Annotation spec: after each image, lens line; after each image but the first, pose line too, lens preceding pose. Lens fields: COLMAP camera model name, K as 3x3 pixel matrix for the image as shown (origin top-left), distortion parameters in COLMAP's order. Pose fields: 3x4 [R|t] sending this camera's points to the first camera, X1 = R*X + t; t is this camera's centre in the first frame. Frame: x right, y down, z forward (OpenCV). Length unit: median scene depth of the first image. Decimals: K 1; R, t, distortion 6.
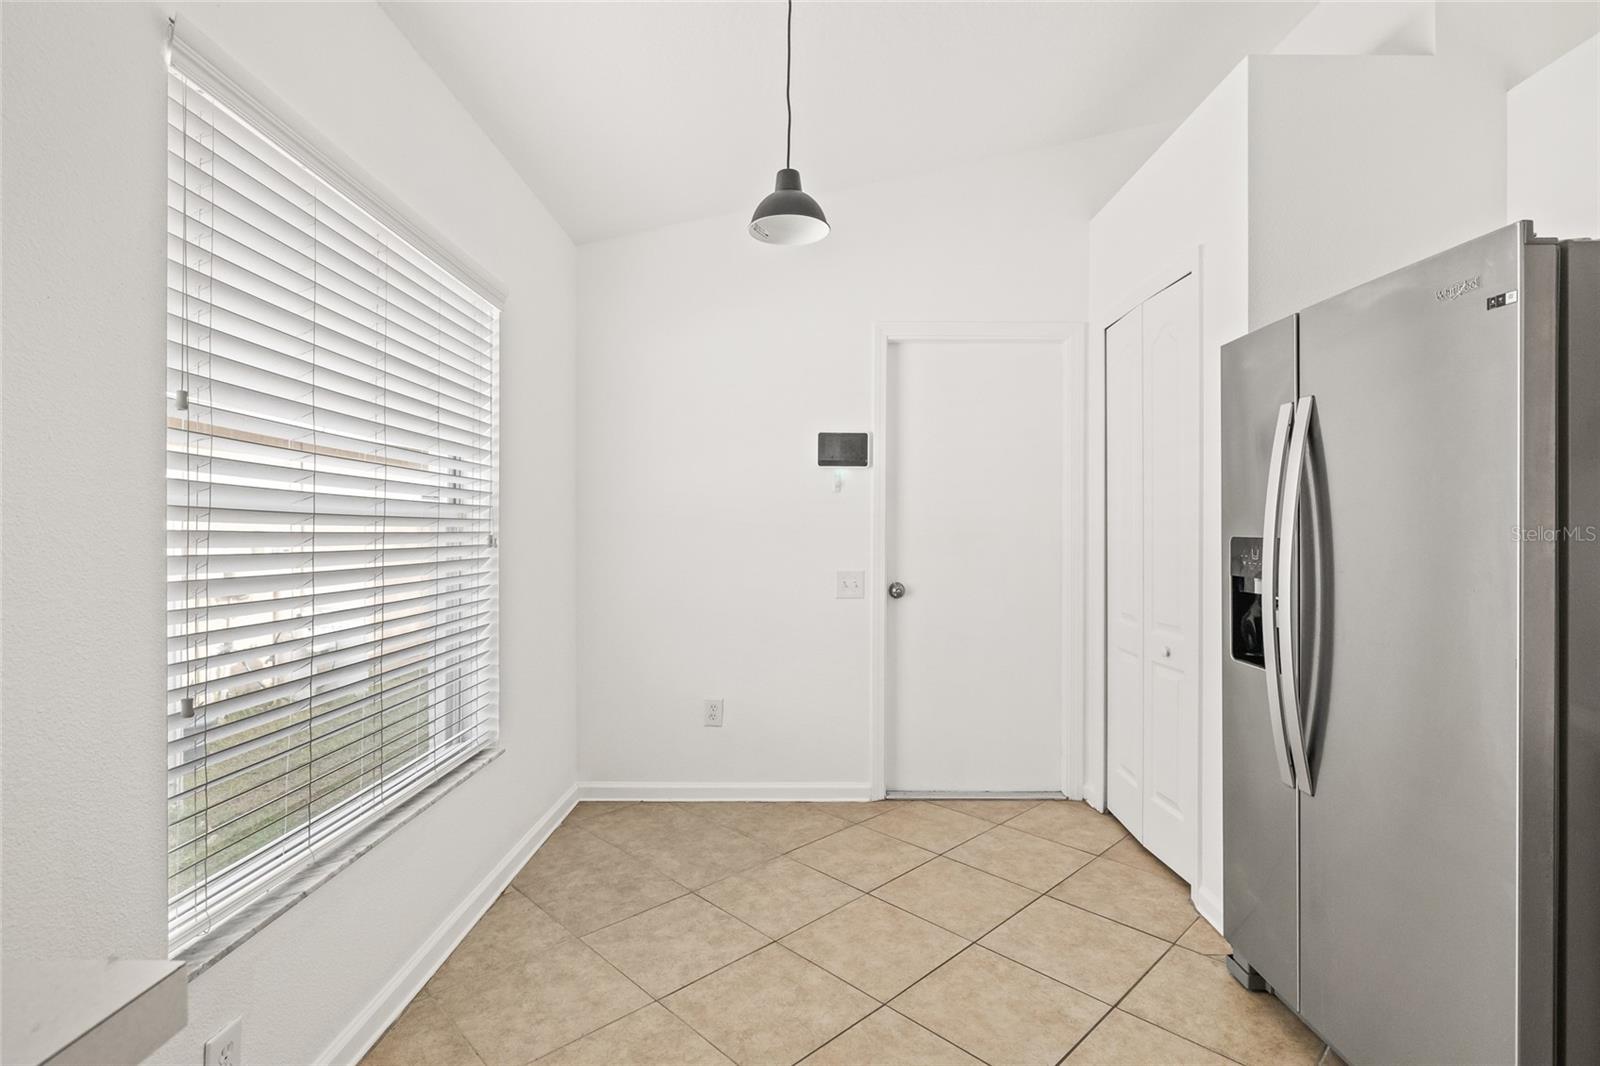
lens RADIAL K [[754.7, 0, 800.7], [0, 754.7, 535.3], [0, 0, 1]] dist [-0.009064, 0.000084]
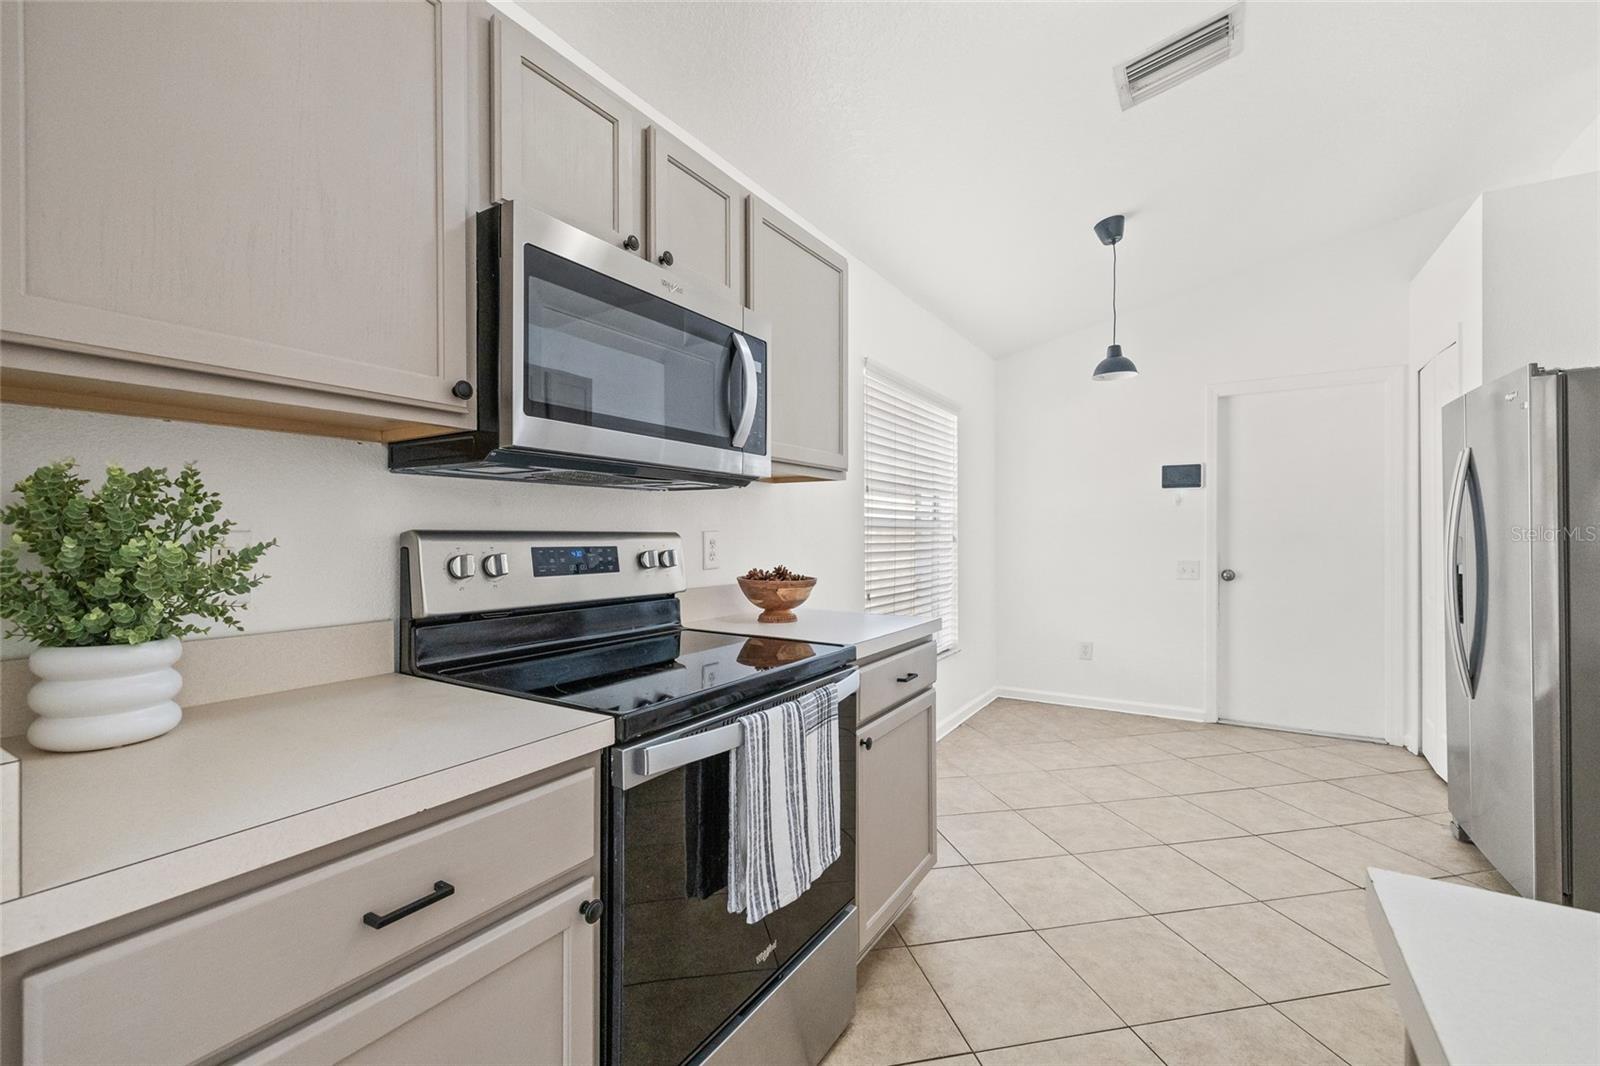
lens RADIAL K [[676.6, 0, 785.3], [0, 676.6, 535.8], [0, 0, 1]] dist [-0.006511, 0.000903]
pose [[0.843402, -0.002216, -0.537278, 0.146720], [0.001974, 0.999998, -0.001025, 0.000562], [0.537279, -0.000196, 0.843405, -0.664244]]
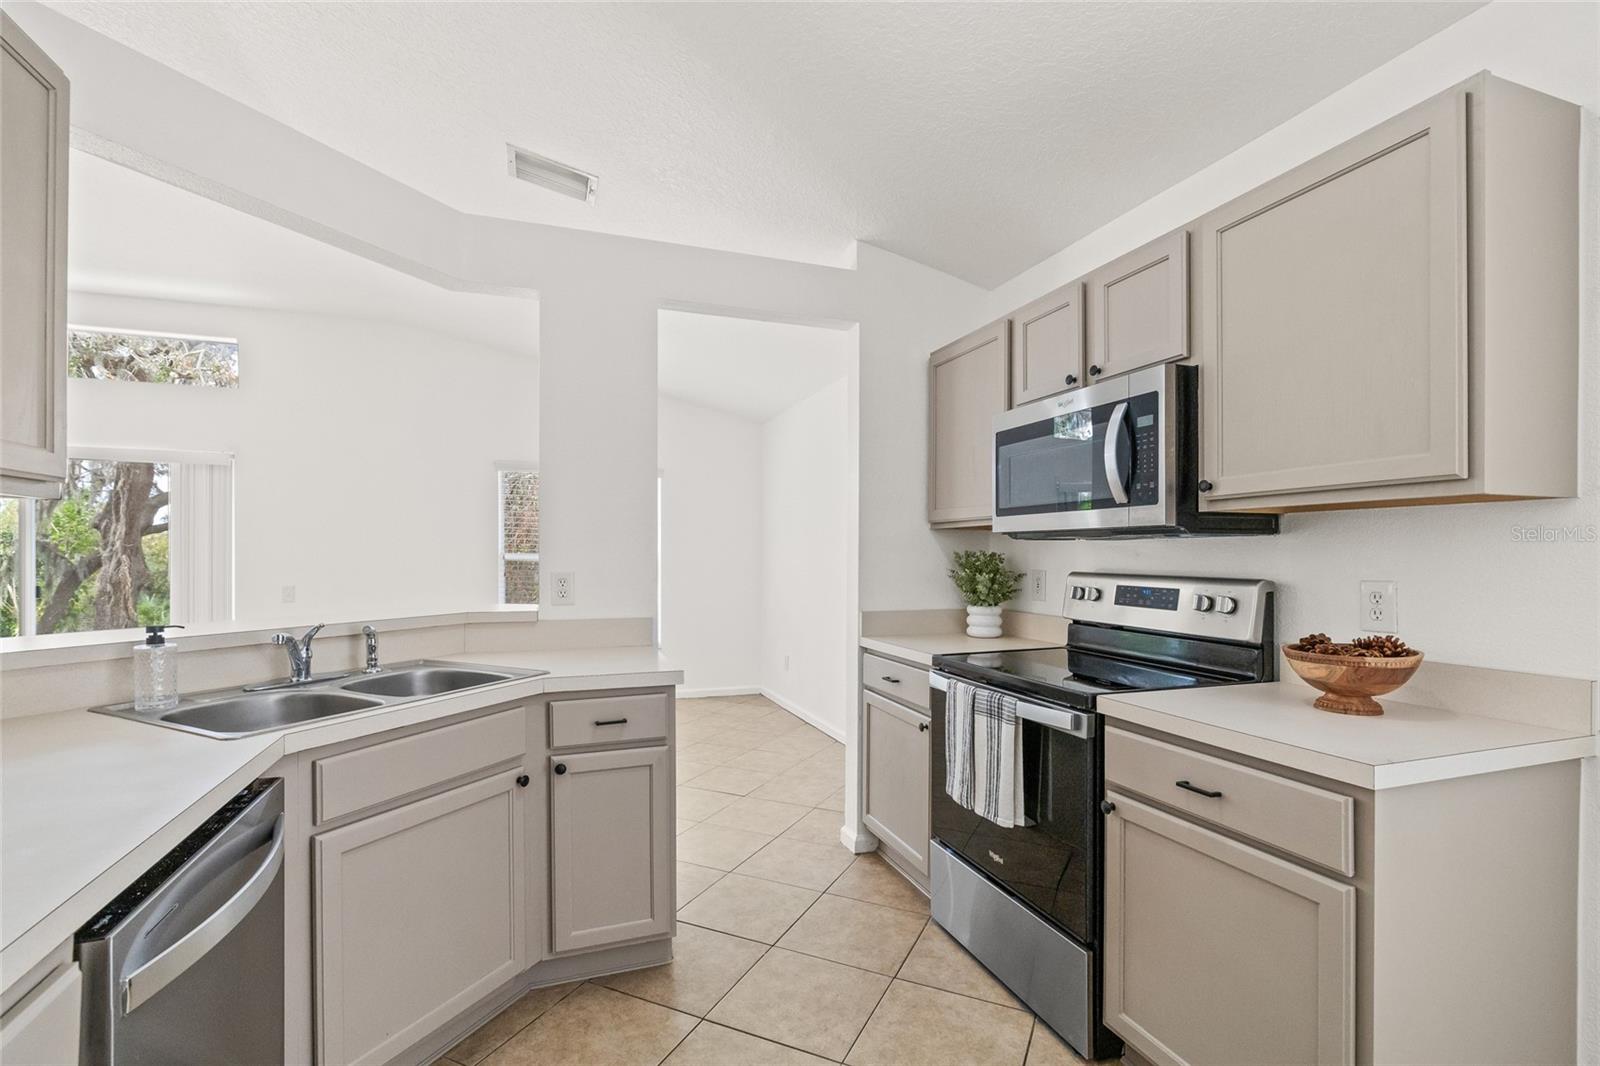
lens RADIAL K [[728.8, 0, 796.3], [0, 728.8, 558.5], [0, 0, 1]] dist [-0.009625, 0.000924]
pose [[-0.936332, -0.004376, -0.351088, 0.369714], [-0.007148, 0.999953, 0.006602, -0.028983], [0.351043, 0.008691, -0.936319, 0.489308]]
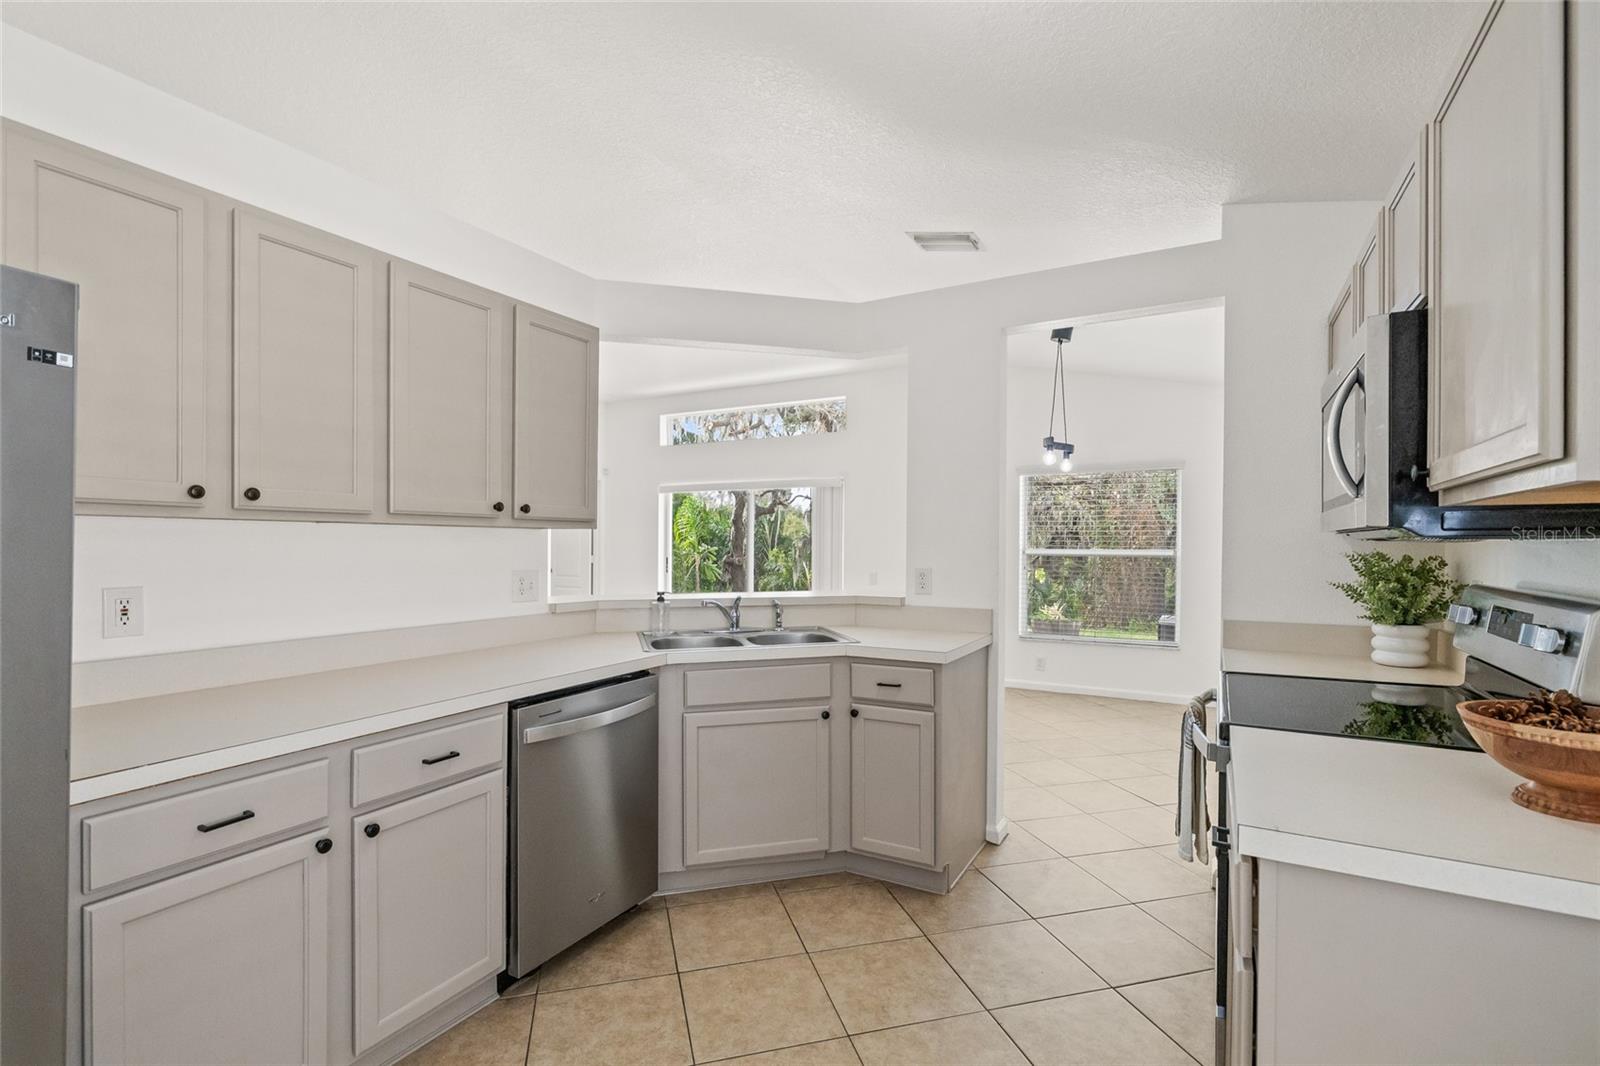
lens RADIAL K [[728.8, 0, 798.2], [0, 728.8, 548.6], [0, 0, 1]] dist [-0.009625, 0.000924]
pose [[-0.871975, -0.008454, 0.489477, -0.136660], [-0.004108, 0.999942, 0.009952, -0.047125], [-0.489533, 0.006667, -0.871960, 0.642930]]
